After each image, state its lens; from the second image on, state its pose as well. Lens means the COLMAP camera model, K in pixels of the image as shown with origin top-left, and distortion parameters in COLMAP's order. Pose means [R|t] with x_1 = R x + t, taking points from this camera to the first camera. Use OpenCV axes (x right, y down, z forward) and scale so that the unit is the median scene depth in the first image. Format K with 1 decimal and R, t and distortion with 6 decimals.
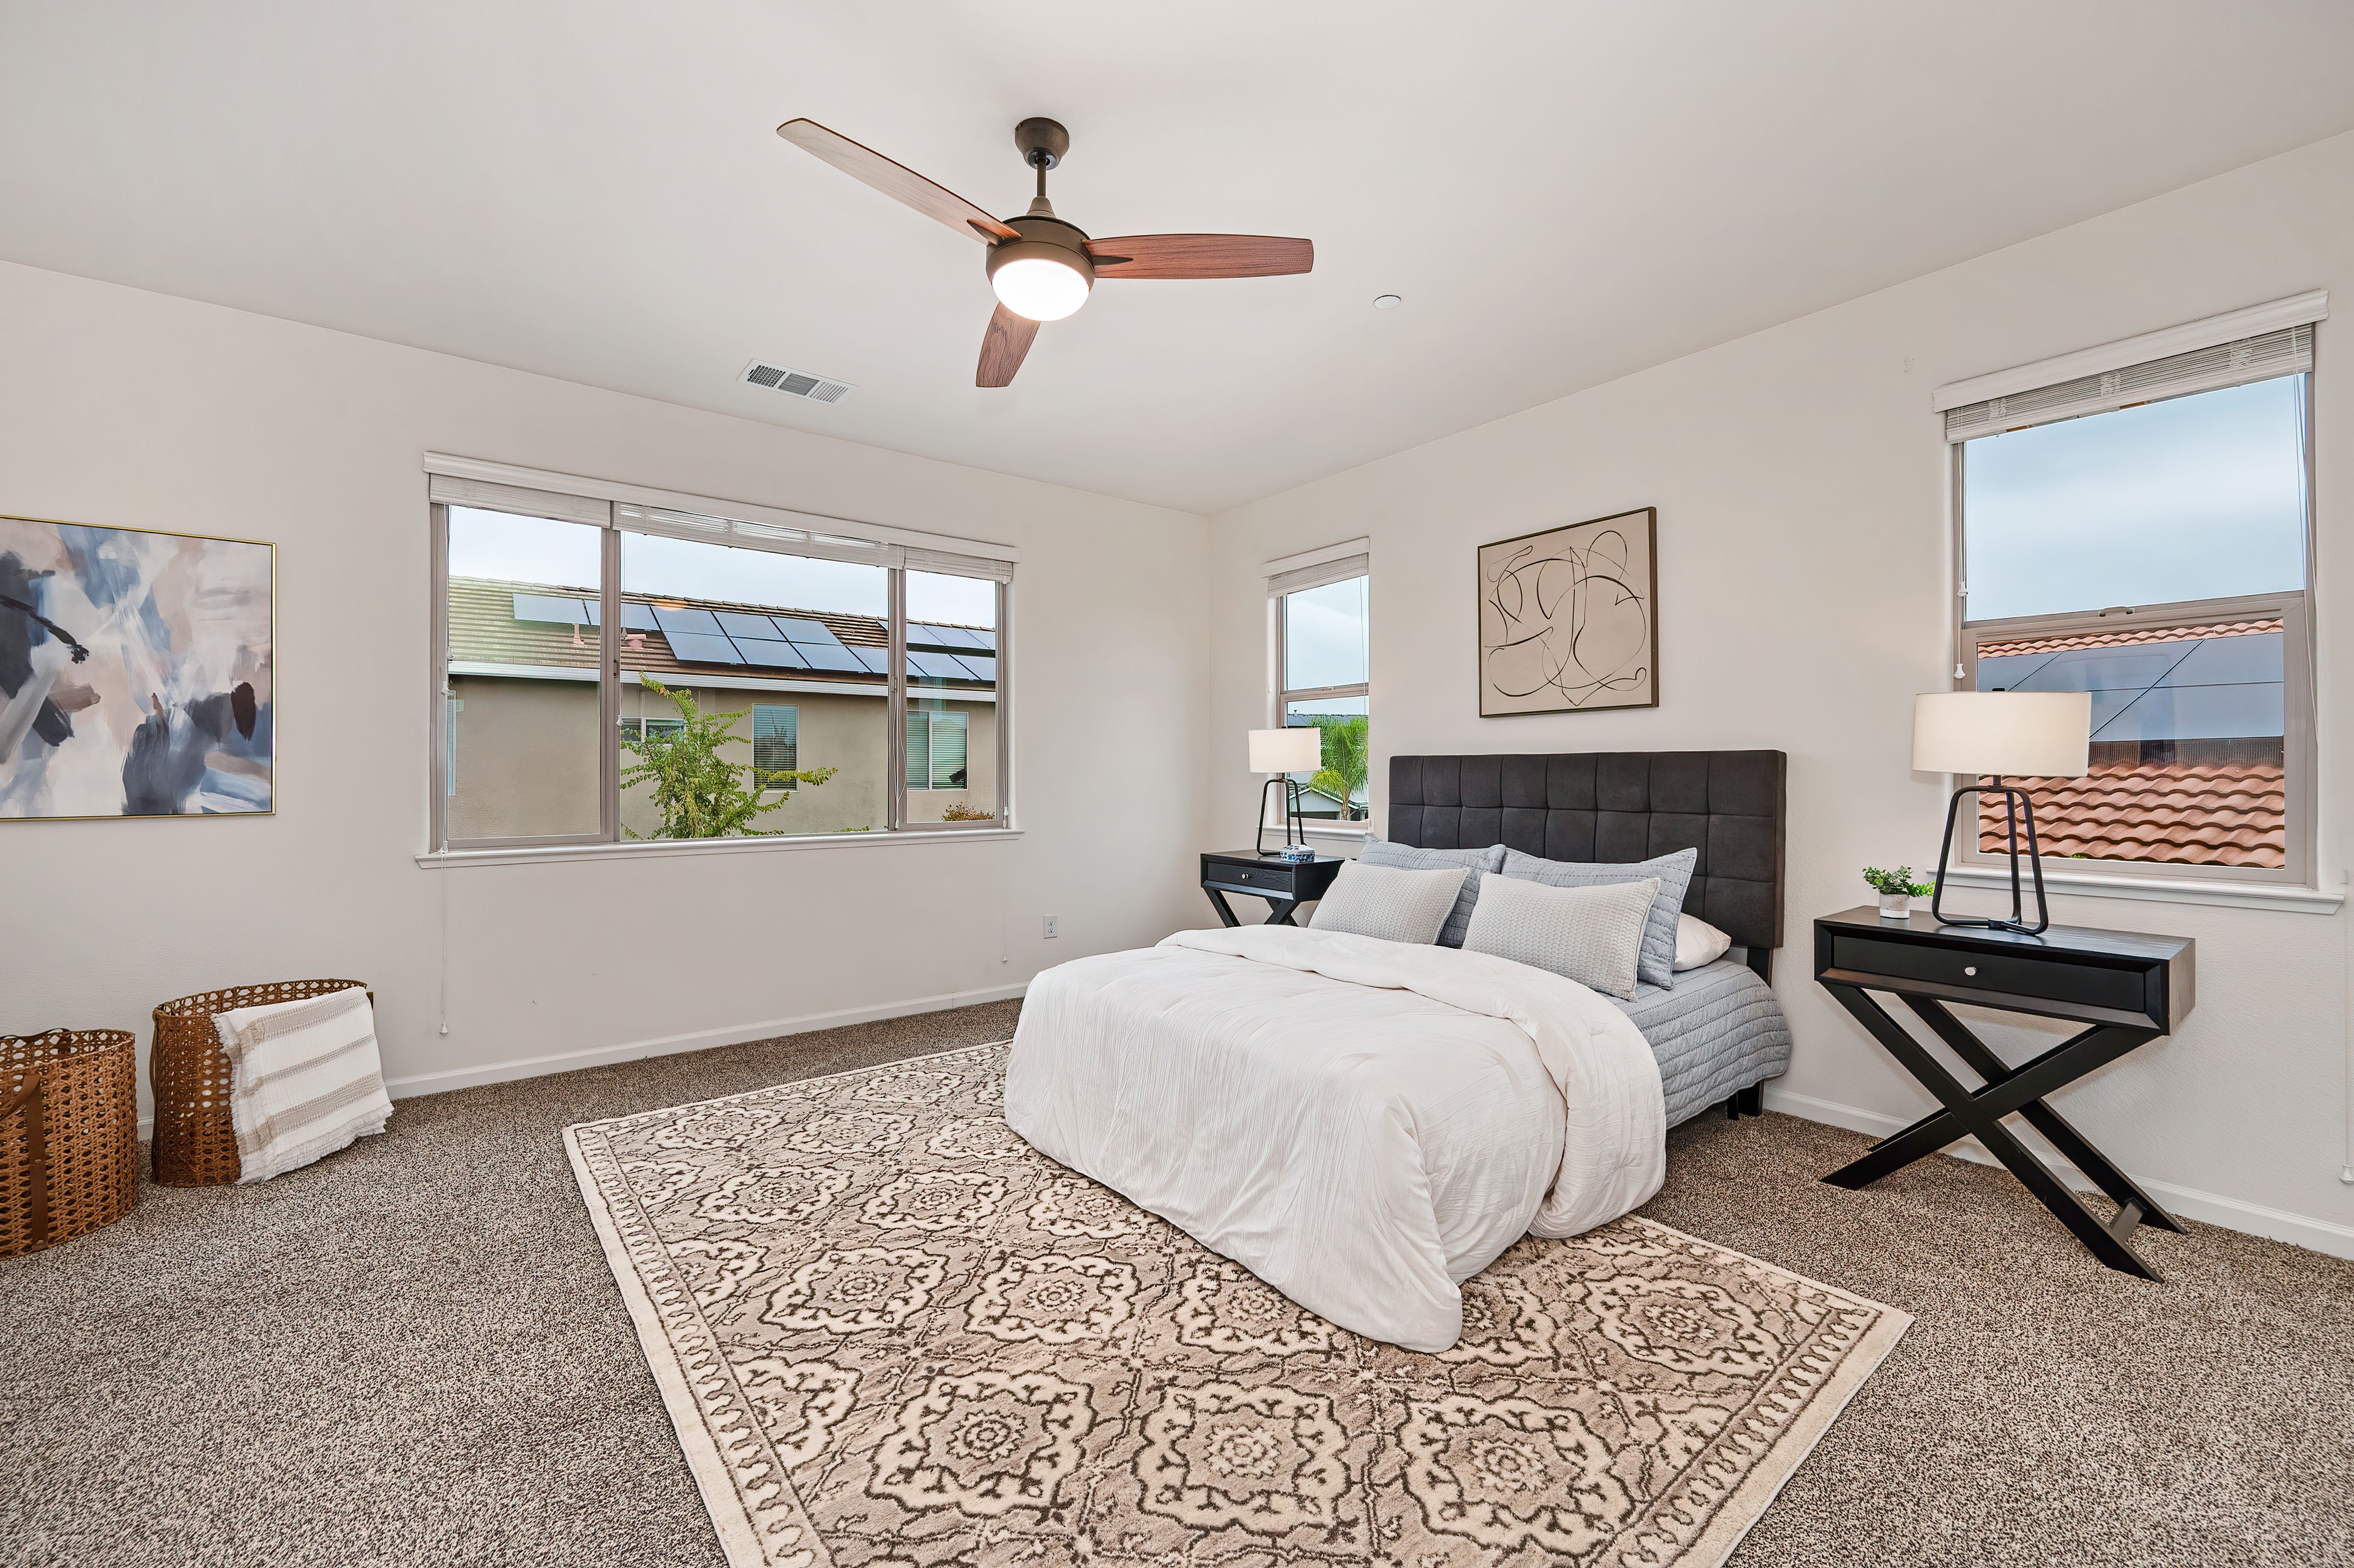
lens RADIAL K [[935.3, 0, 1198.7], [0, 935.3, 768.8], [0, 0, 1]] dist [0.000492, -0.001579]
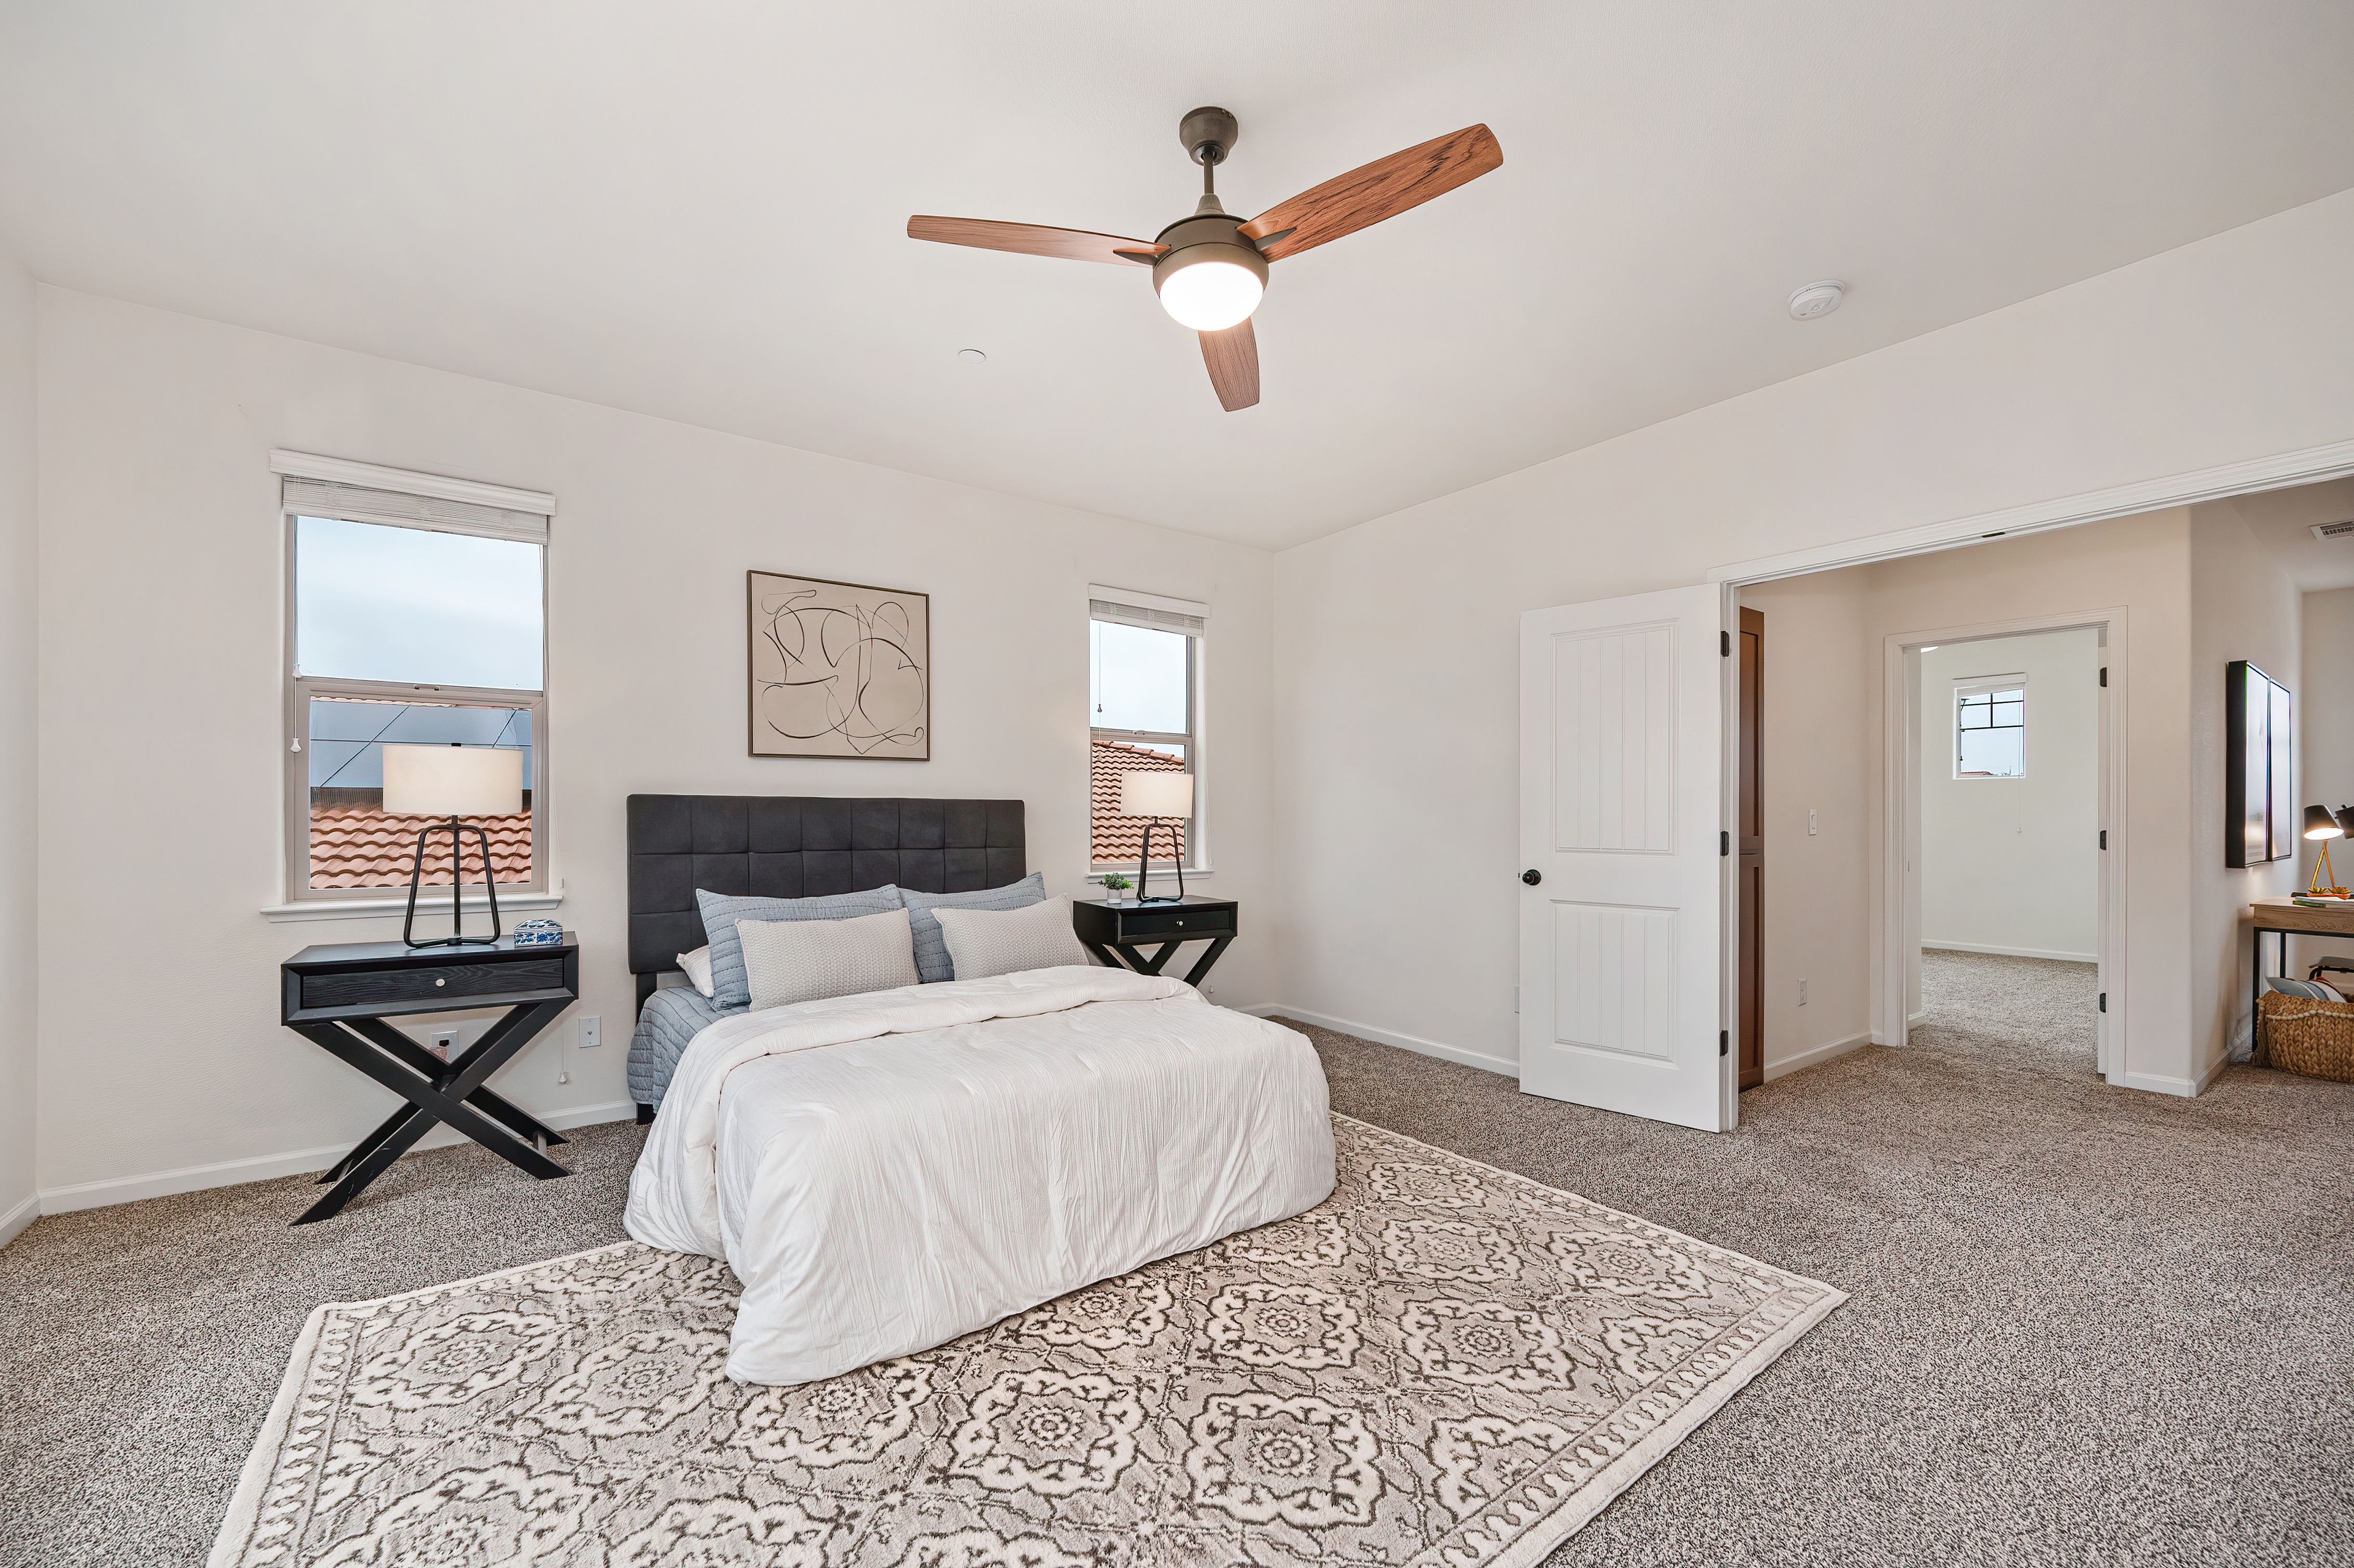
lens RADIAL K [[935.3, 0, 1159.8], [0, 935.3, 818.0], [0, 0, 1]] dist [0.000492, -0.001579]
pose [[0.057978, -0.003617, 0.998311, -0.870737], [-0.007209, 0.999966, 0.004042, 0.000173], [-0.998292, -0.007431, 0.057950, 0.786756]]
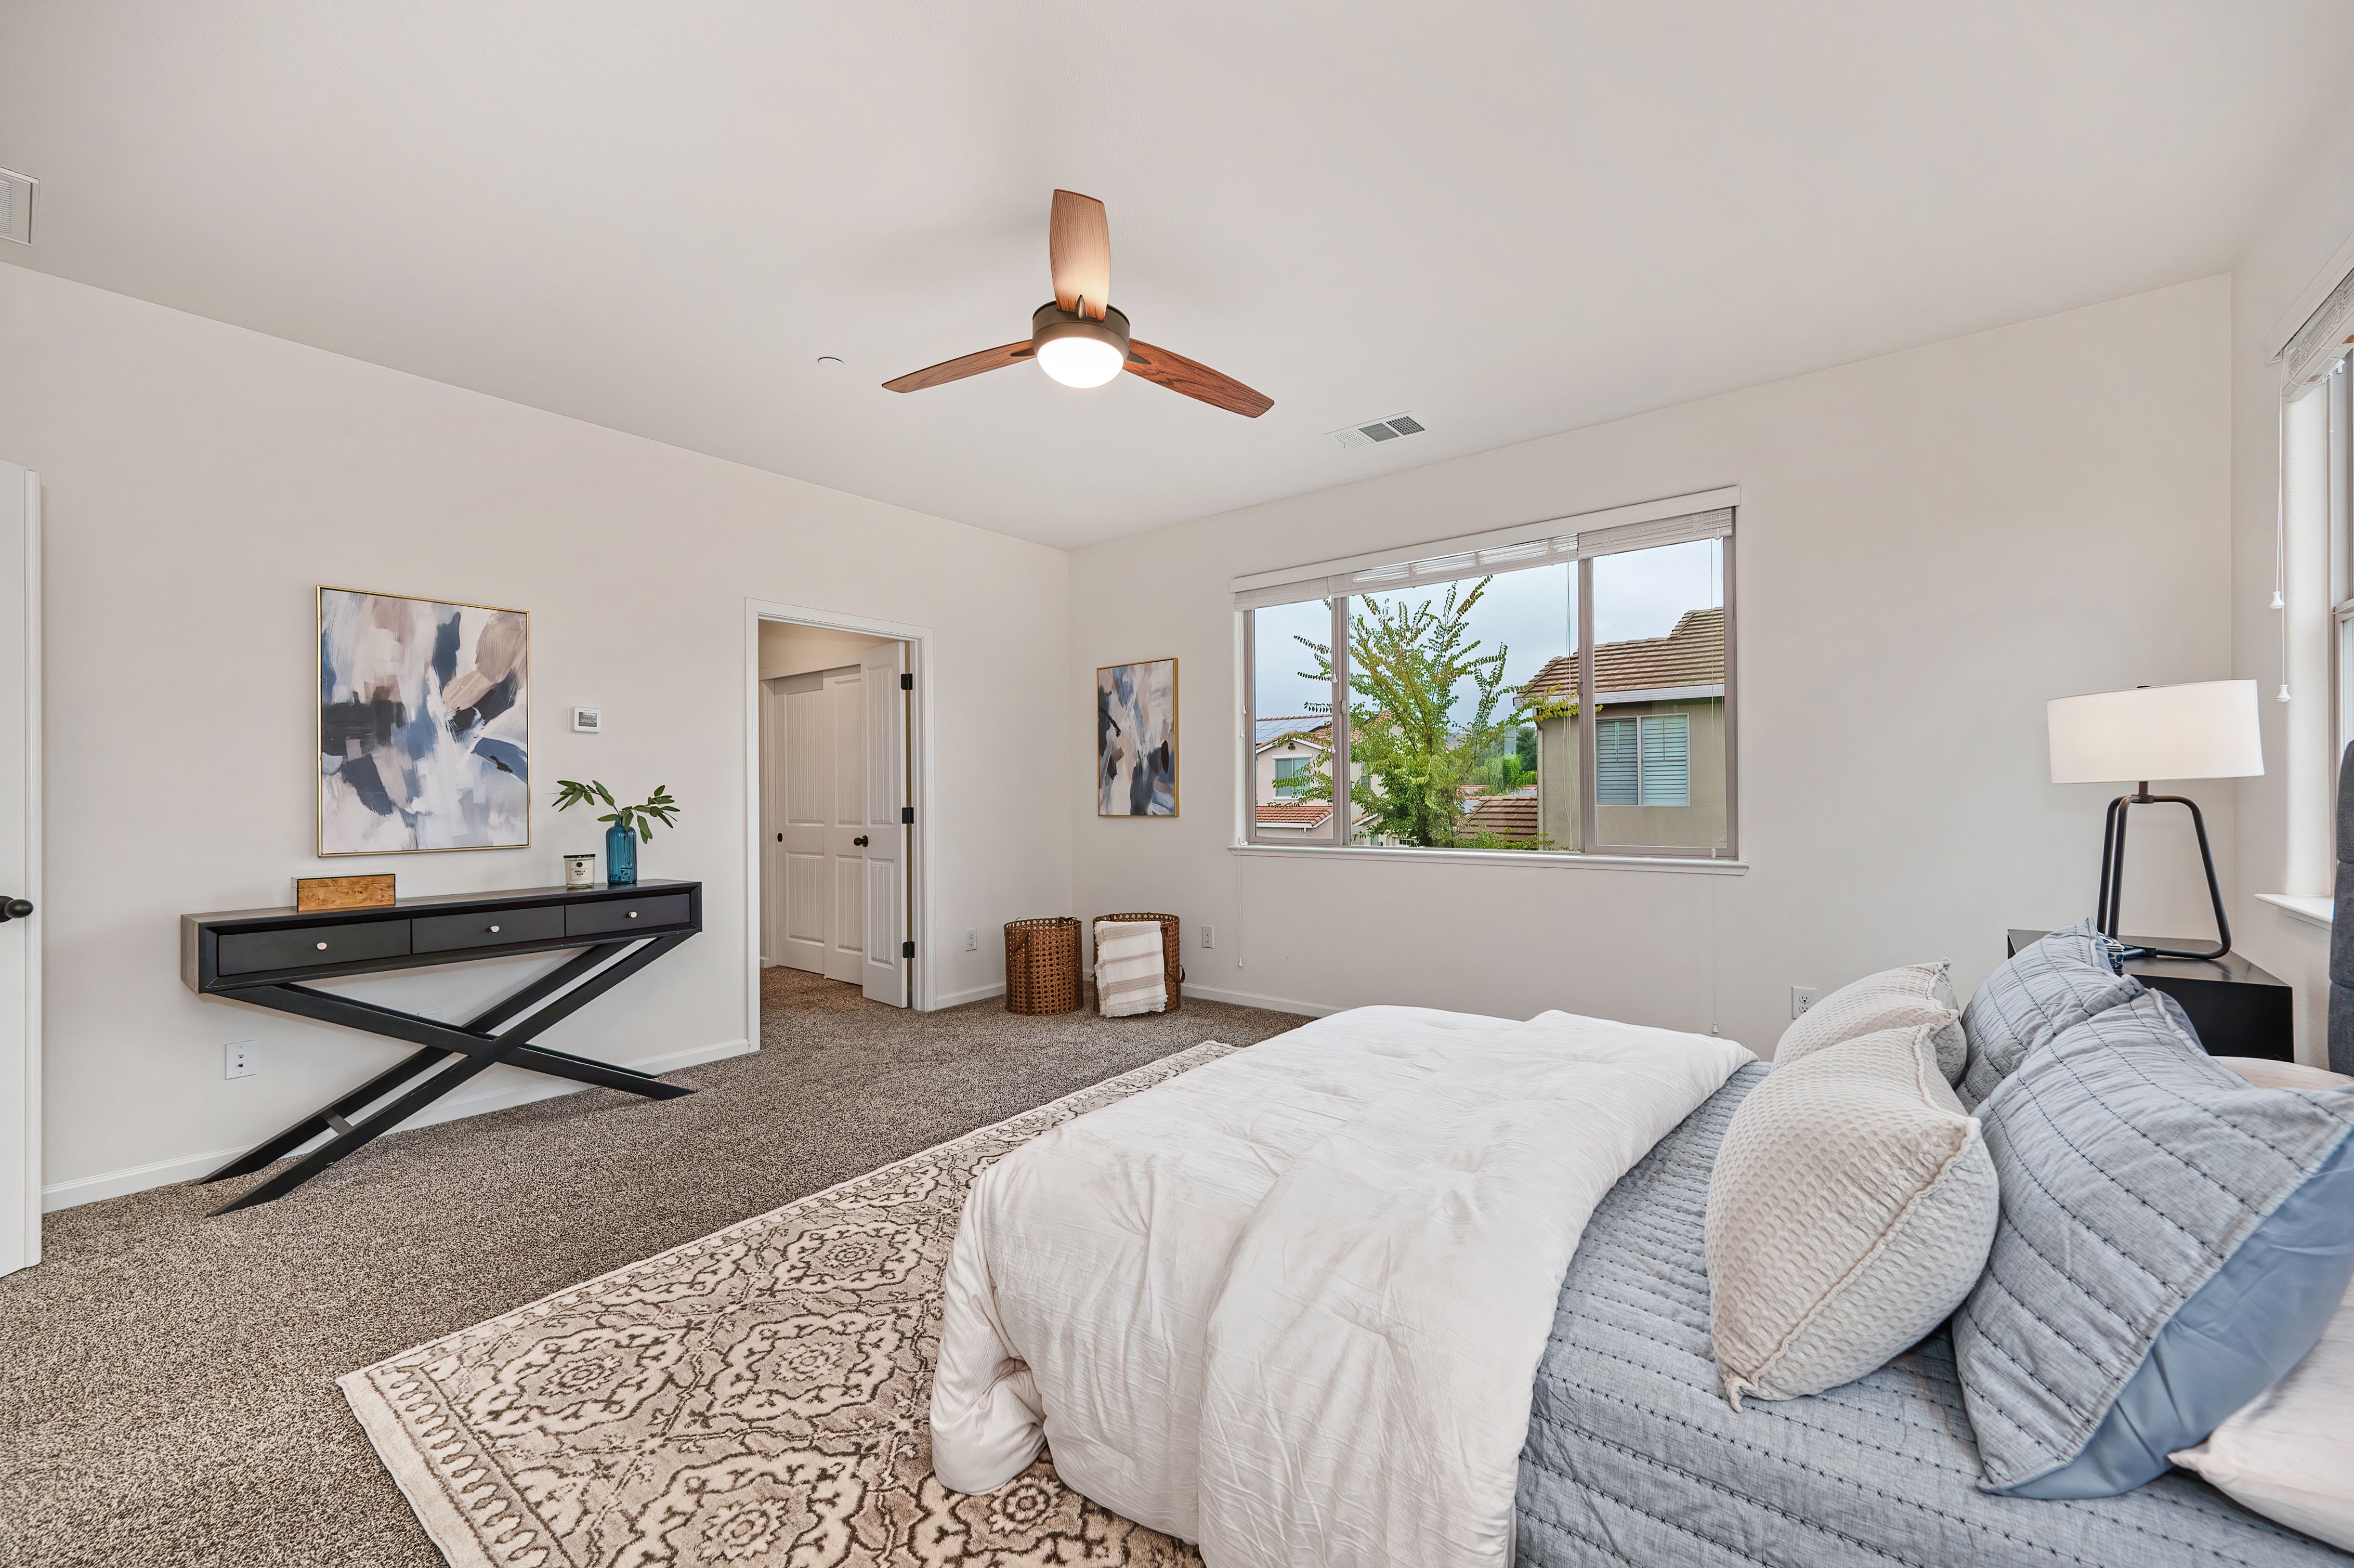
lens RADIAL K [[935.3, 0, 1172.7], [0, 935.3, 788.8], [0, 0, 1]] dist [0.000492, -0.001579]
pose [[0.222893, -0.004534, -0.974832, 0.747186], [0.015663, 0.999877, -0.001069, 0.000007], [0.974717, -0.015030, 0.222936, 0.674295]]
